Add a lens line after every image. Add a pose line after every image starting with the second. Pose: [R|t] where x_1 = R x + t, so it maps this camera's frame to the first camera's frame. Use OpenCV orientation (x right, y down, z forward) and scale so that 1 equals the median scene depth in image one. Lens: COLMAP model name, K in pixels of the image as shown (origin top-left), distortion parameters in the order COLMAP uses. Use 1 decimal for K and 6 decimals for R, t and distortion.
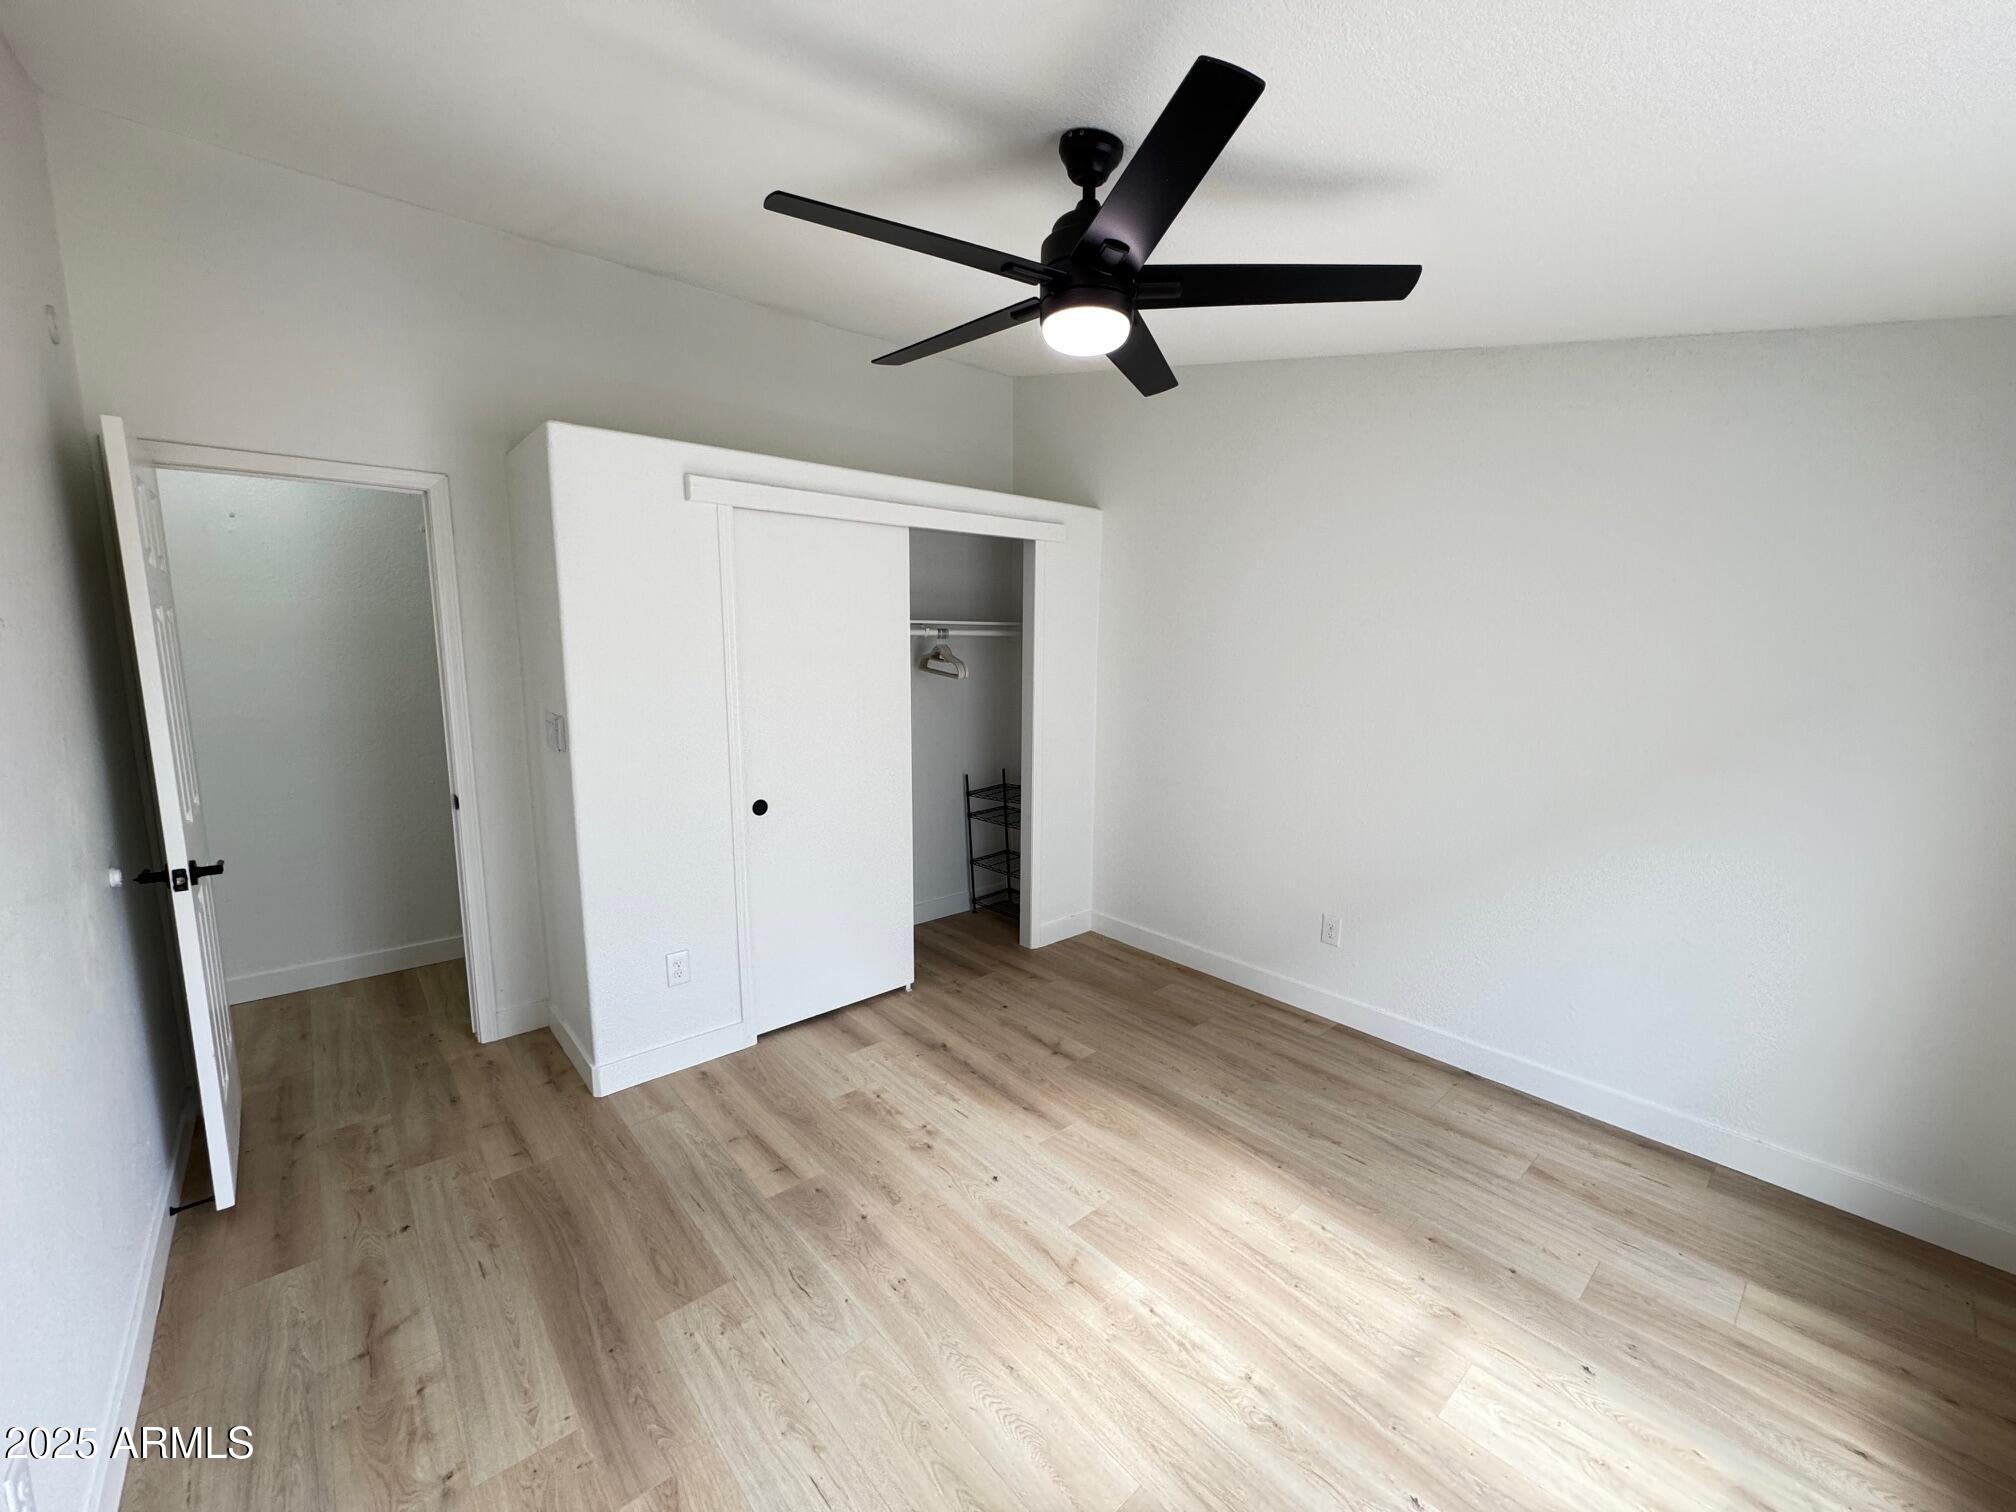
lens RADIAL K [[807.6, 0, 1008.0], [0, 807.6, 756.0], [0, 0, 1]] dist [-0.002706, -0.000279]
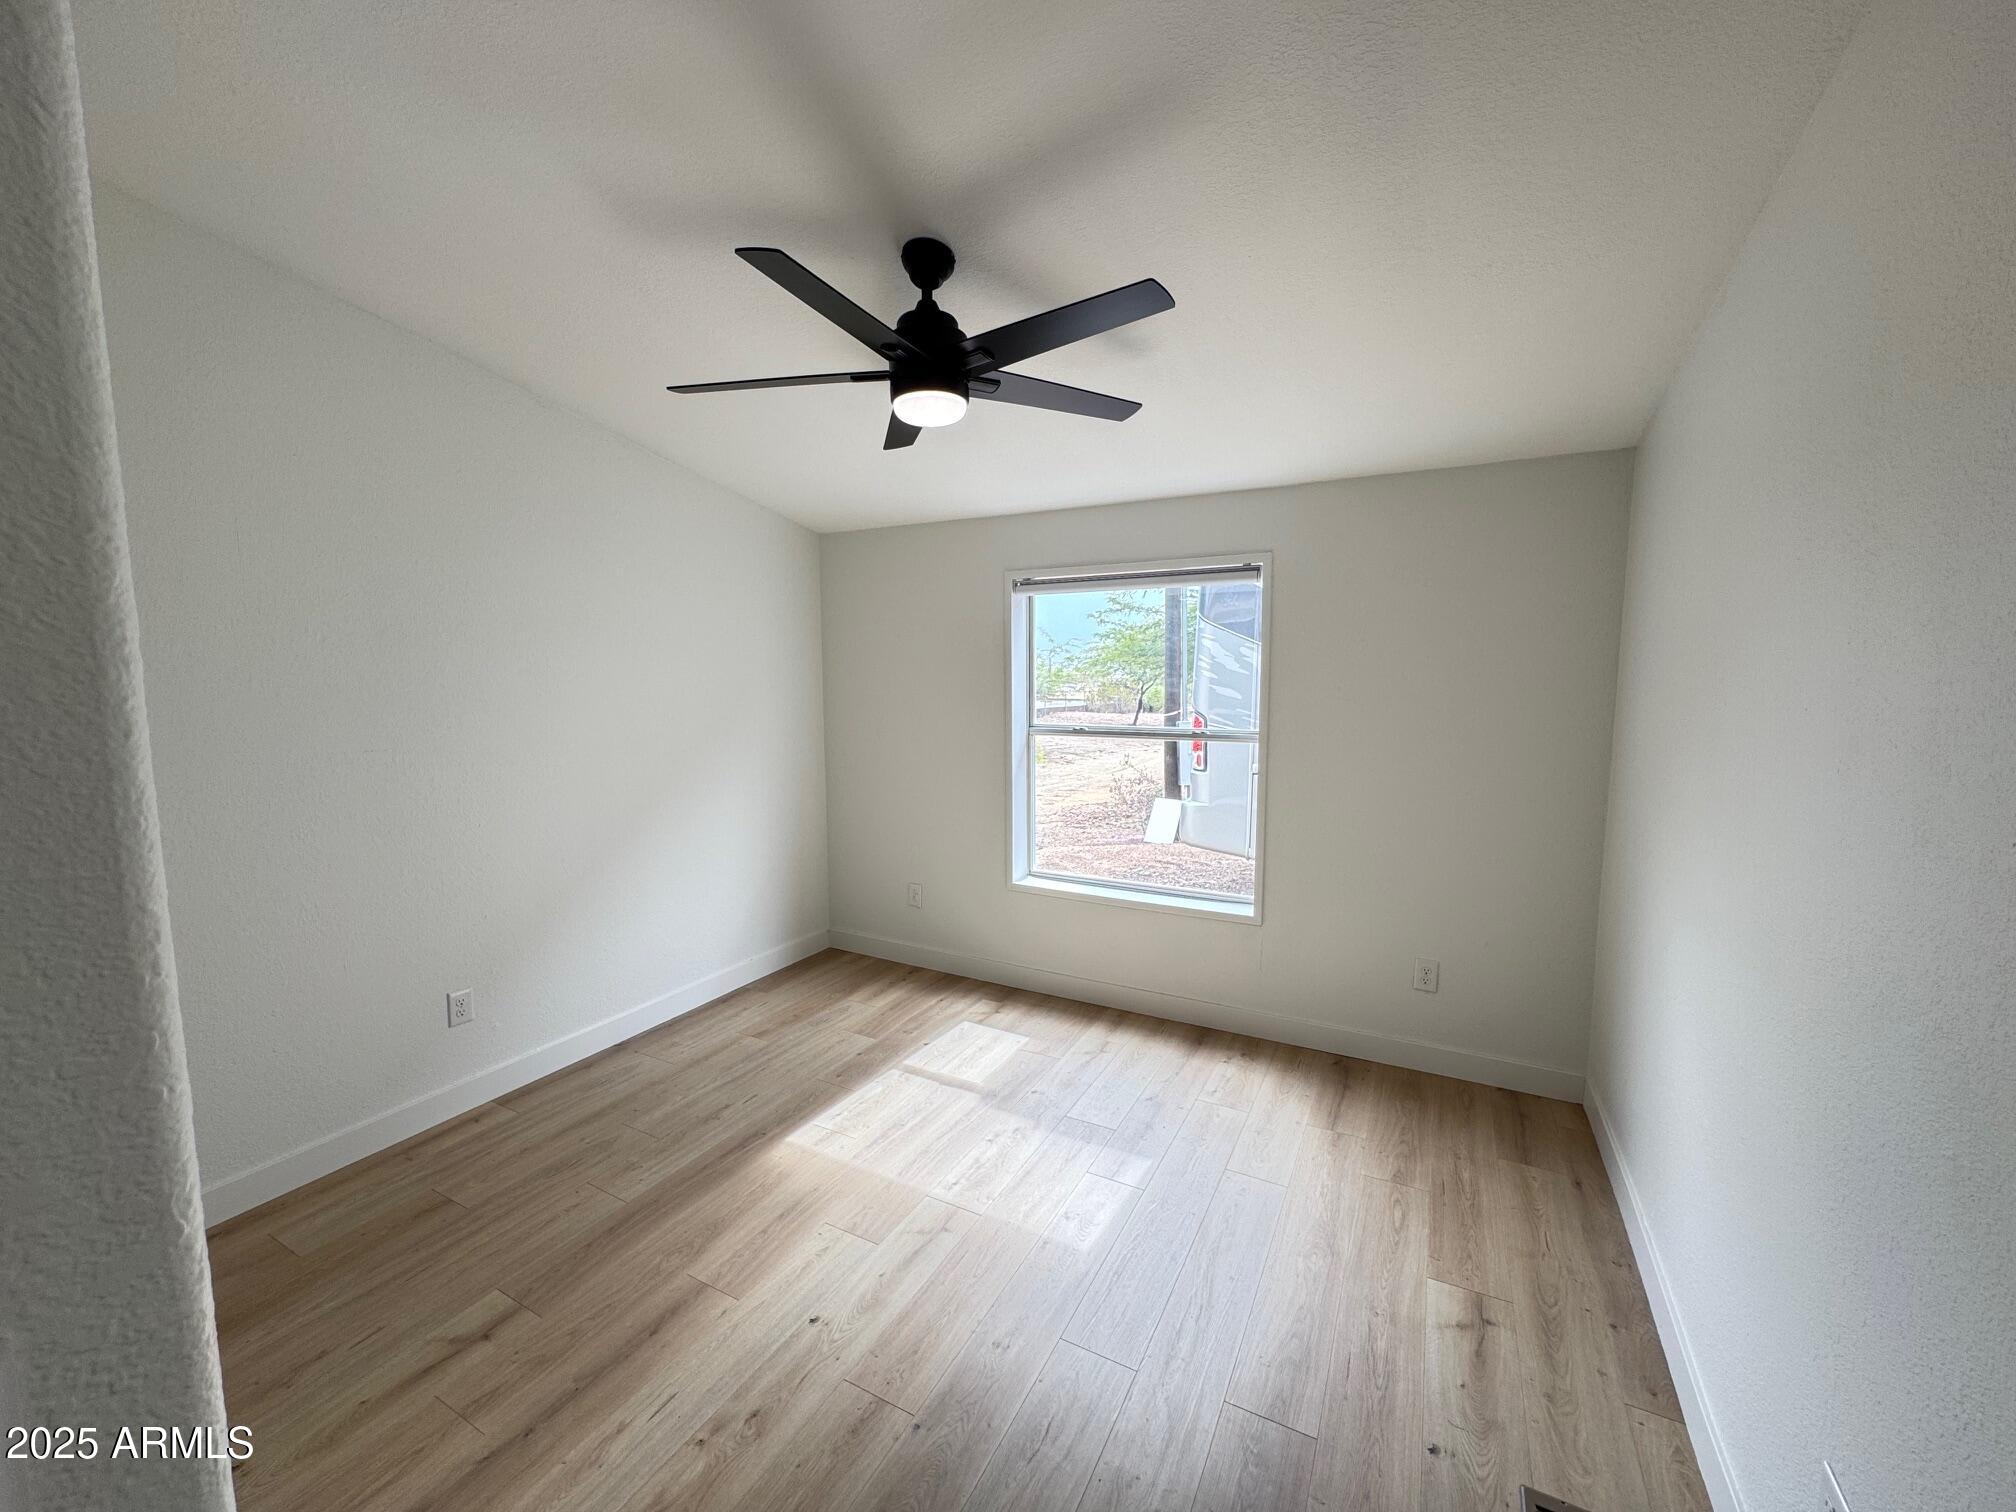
lens RADIAL K [[807.6, 0, 1008.0], [0, 807.6, 756.0], [0, 0, 1]] dist [-0.002706, -0.000279]
pose [[-0.353021, -0.108511, 0.929302, -0.770166], [0.130717, 0.977790, 0.163829, -0.143905], [-0.926439, 0.179311, -0.330996, 0.965421]]
